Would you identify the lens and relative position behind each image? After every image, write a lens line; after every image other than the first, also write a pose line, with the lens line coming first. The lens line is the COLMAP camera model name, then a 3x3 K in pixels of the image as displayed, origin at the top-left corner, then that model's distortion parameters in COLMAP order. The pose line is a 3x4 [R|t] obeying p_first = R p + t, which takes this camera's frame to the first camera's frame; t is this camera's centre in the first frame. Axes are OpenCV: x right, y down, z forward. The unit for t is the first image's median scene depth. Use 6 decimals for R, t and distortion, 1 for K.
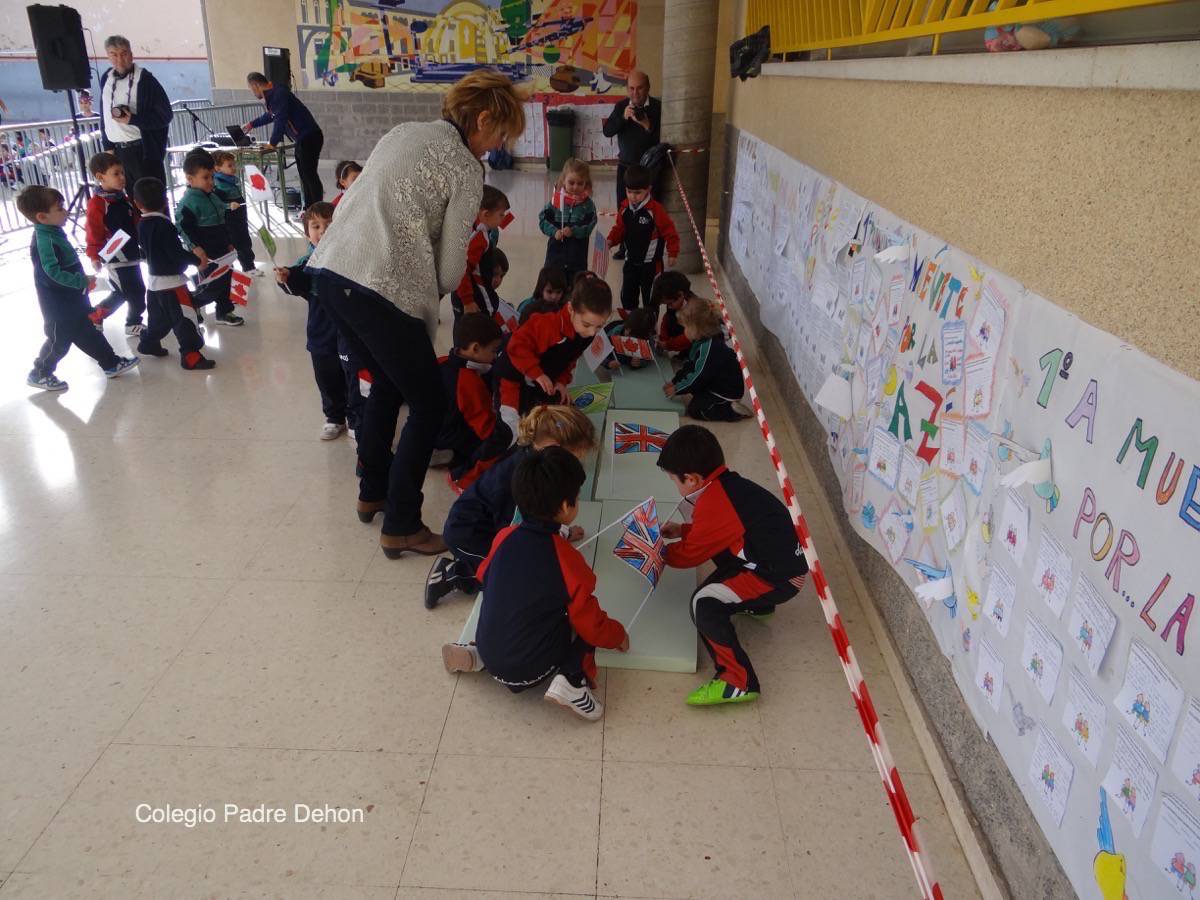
lens RADIAL K [[955.8, 0, 600.0], [0, 955.8, 450.3], [0, 0, 1]] dist [-0.010123, 0.021128]
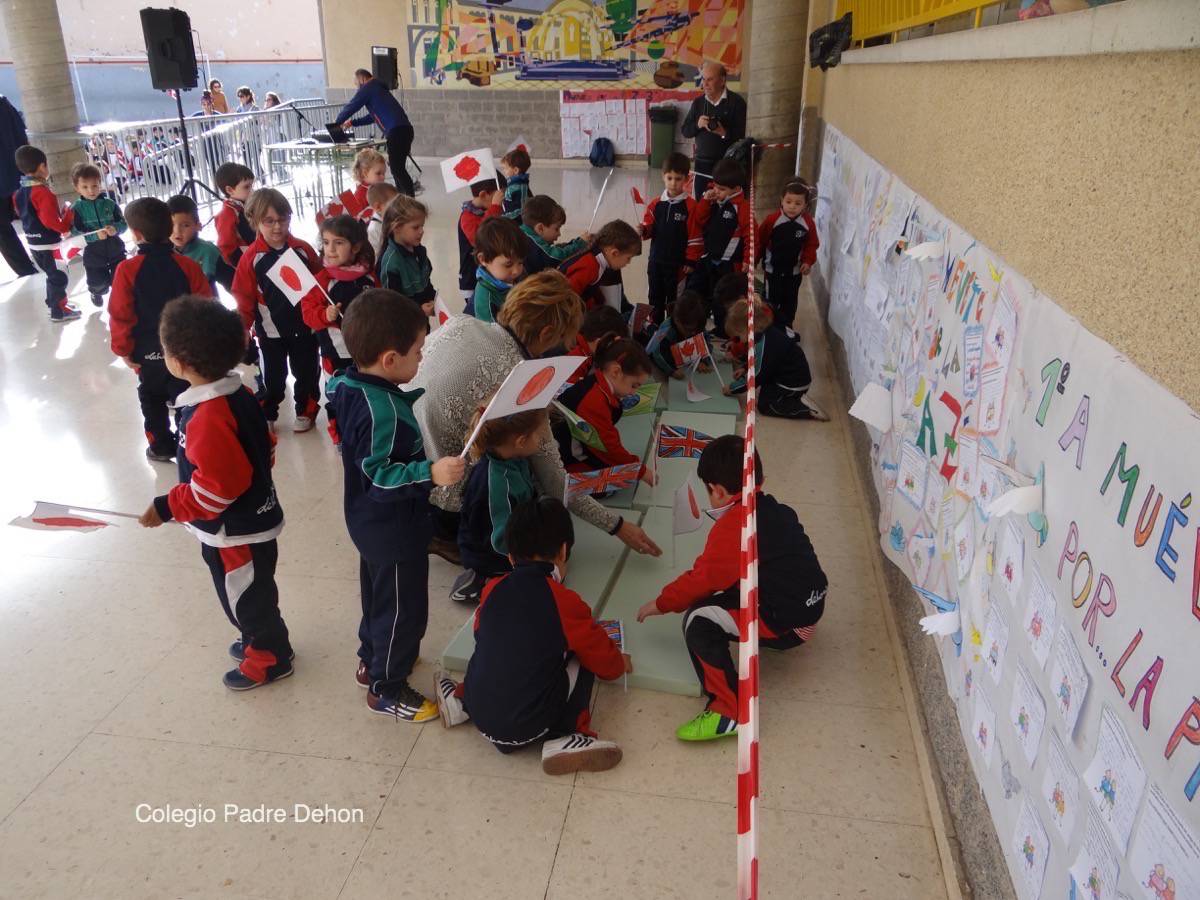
lens RADIAL K [[955.8, 0, 607.0], [0, 955.8, 451.4], [0, 0, 1]] dist [-0.010123, 0.021128]
pose [[0.993050, 0.032881, -0.113007, 0.097915], [-0.032678, 0.999459, 0.003649, -0.006742], [0.113066, 0.000069, 0.993587, 0.051510]]
